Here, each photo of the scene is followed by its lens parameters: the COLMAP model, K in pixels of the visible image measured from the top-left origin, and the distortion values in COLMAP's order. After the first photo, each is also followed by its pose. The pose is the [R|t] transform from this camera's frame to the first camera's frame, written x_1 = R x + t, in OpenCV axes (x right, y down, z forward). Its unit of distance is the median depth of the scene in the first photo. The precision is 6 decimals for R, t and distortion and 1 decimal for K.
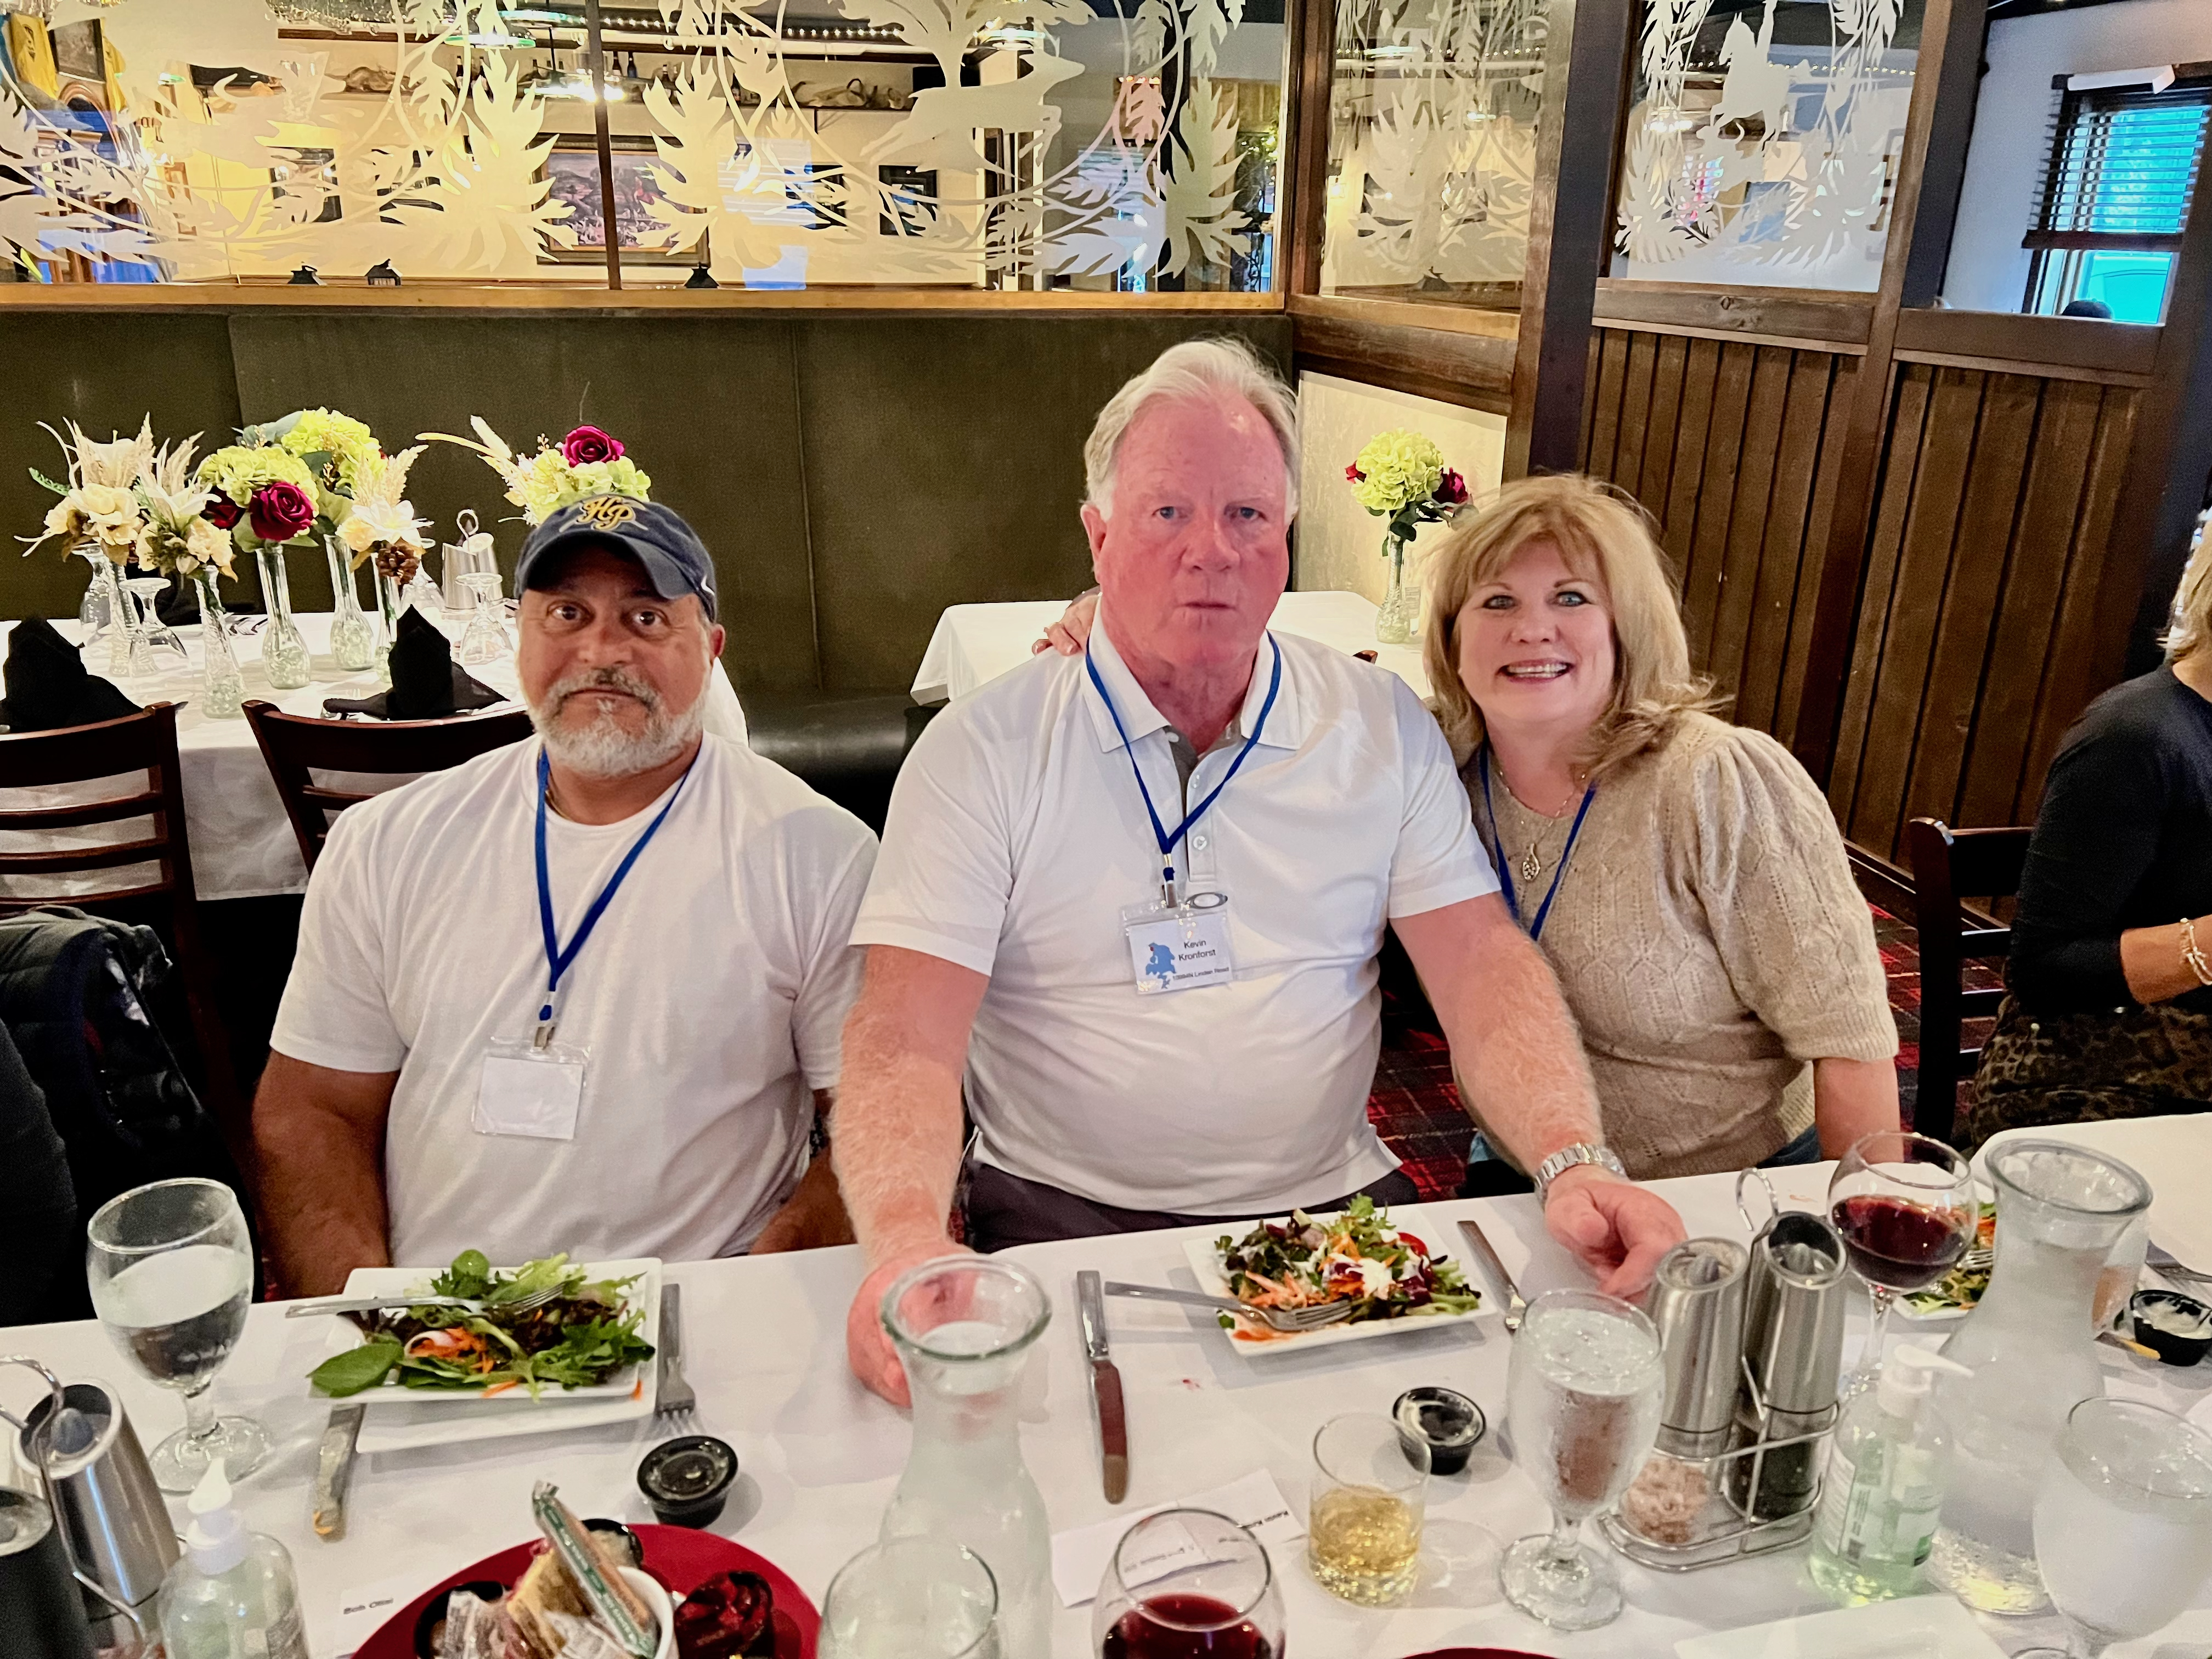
lens RADIAL K [[1692.1, 0, 1106.0], [0, 1692.1, 829.5], [0, 0, 1]] dist [0.063776, -0.055210]
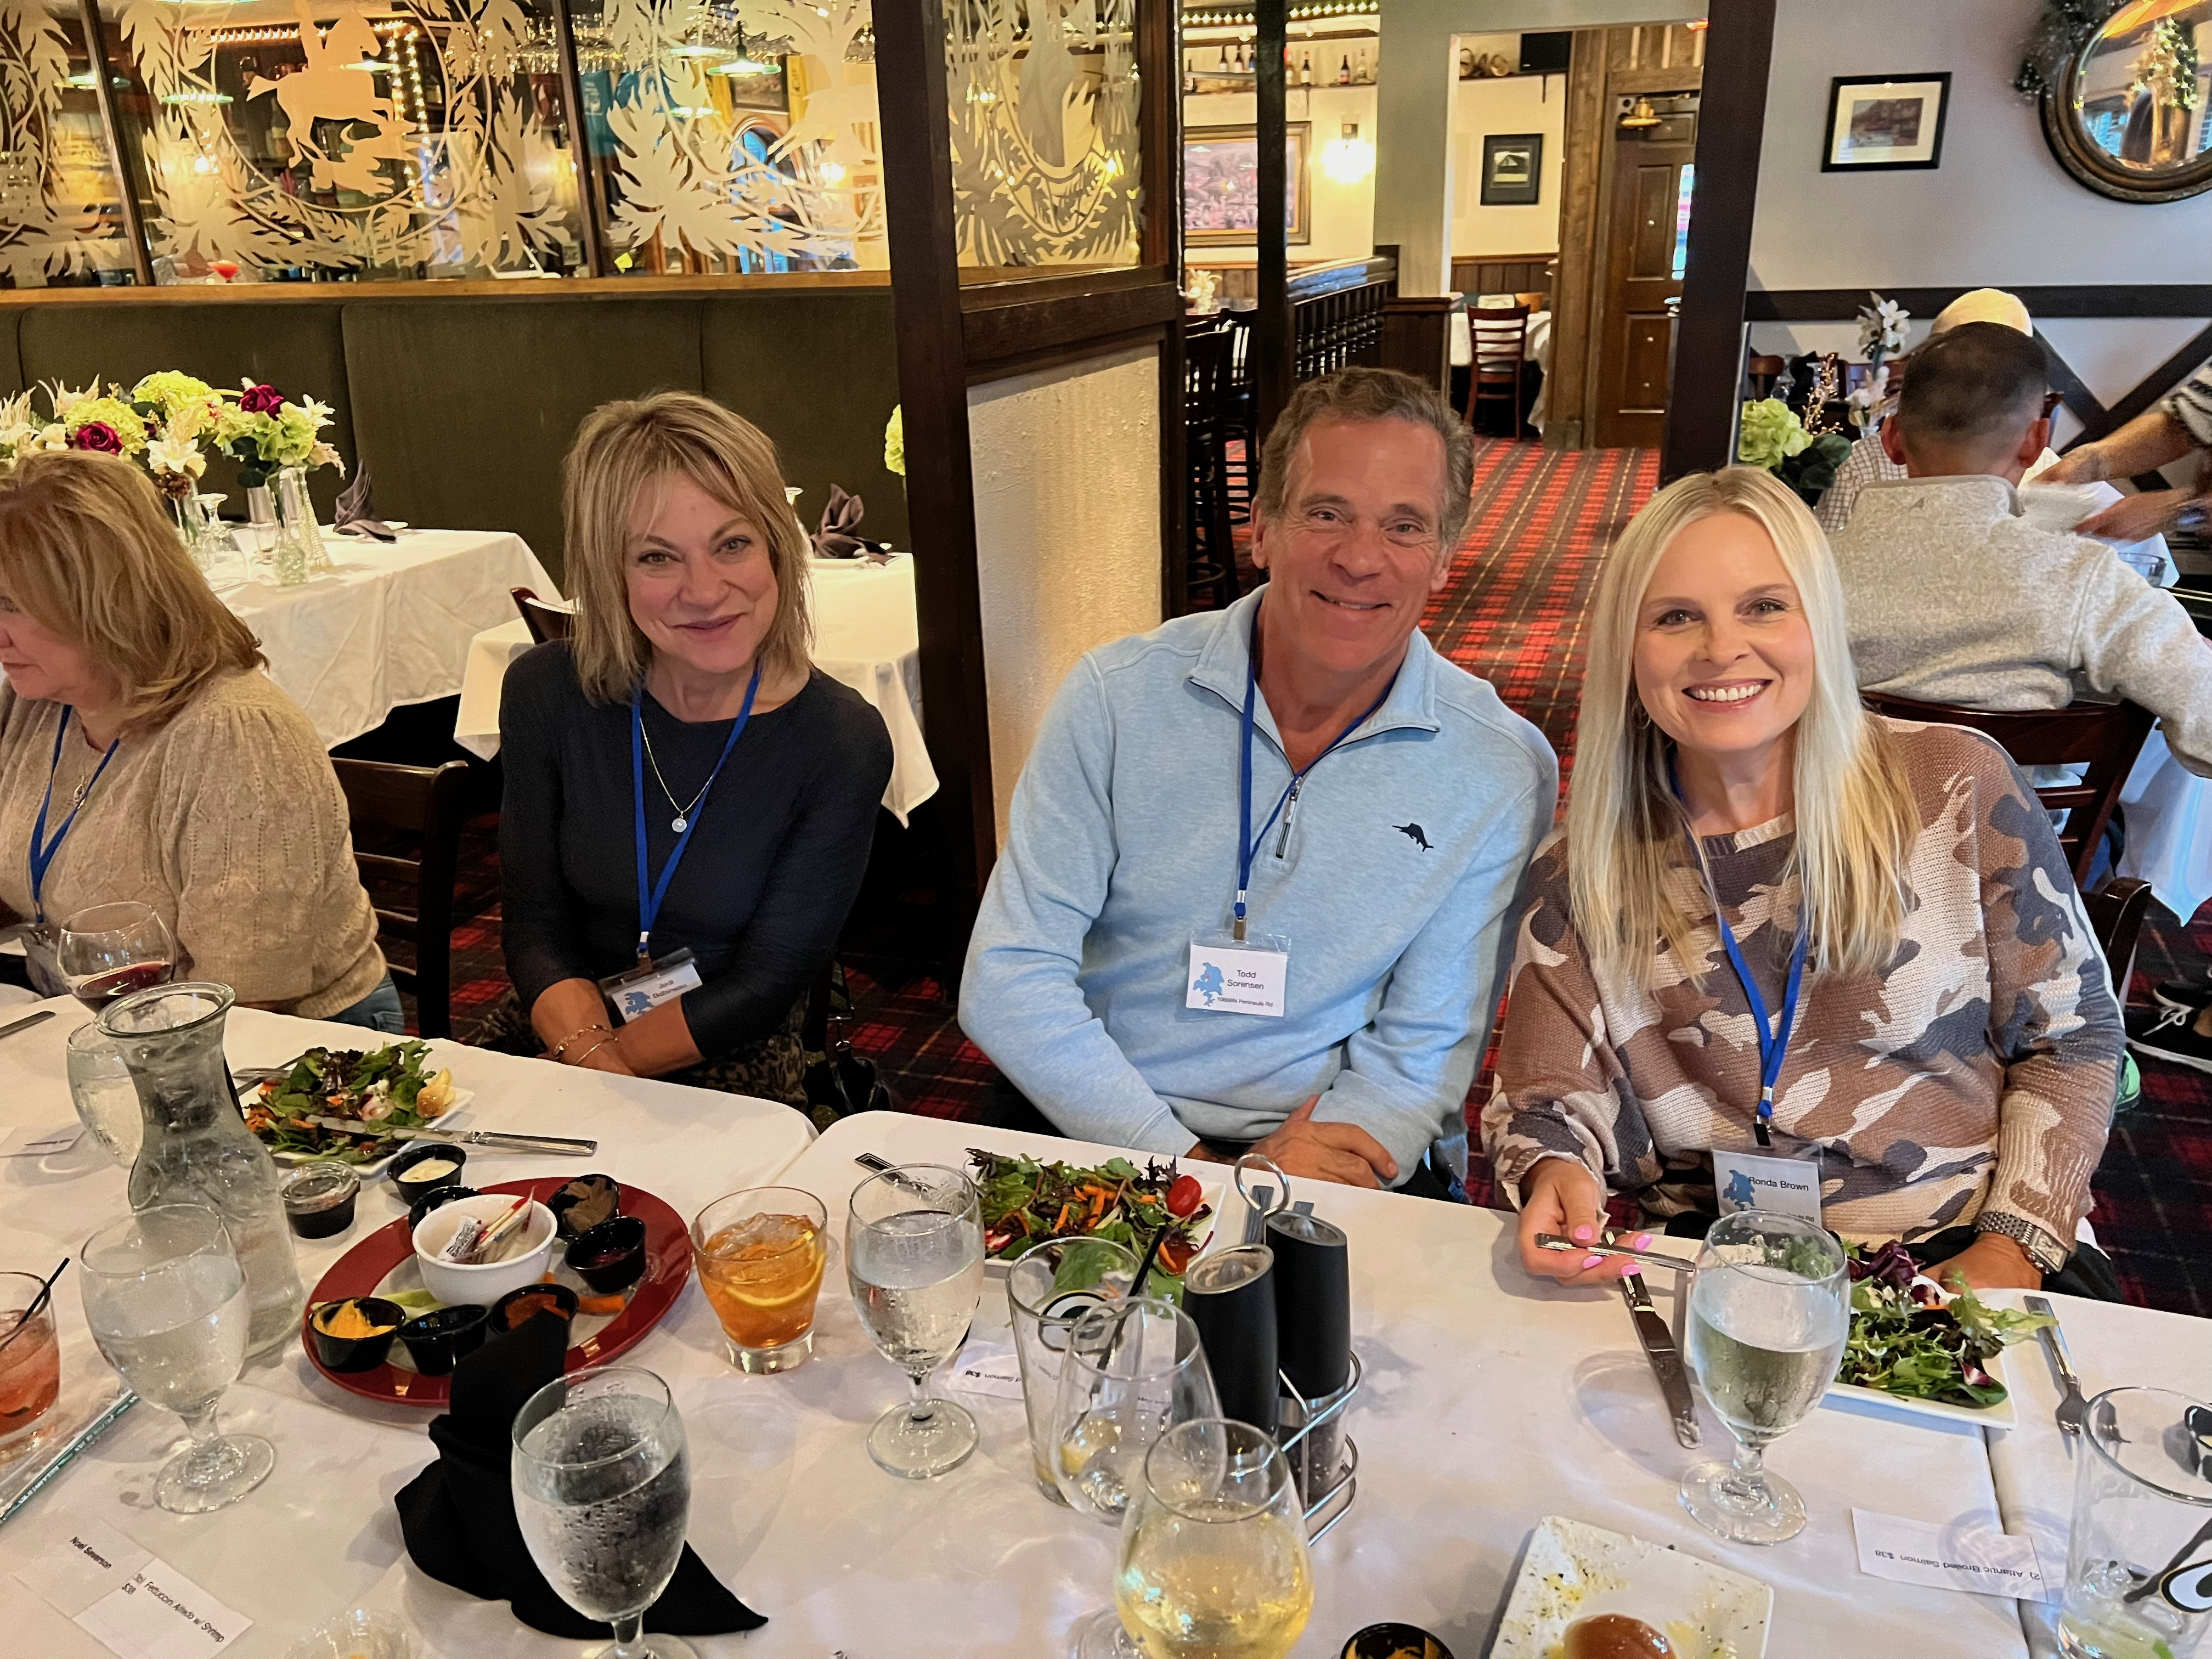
lens RADIAL K [[1662.3, 0, 1106.0], [0, 1662.3, 829.5], [0, 0, 1]] dist [0.063136, -0.096128]
pose [[0.845956, 0.154974, -0.510236, 0.931788], [-0.143653, 0.987695, 0.061820, -0.074559], [0.513539, 0.021000, 0.857809, 0.235755]]
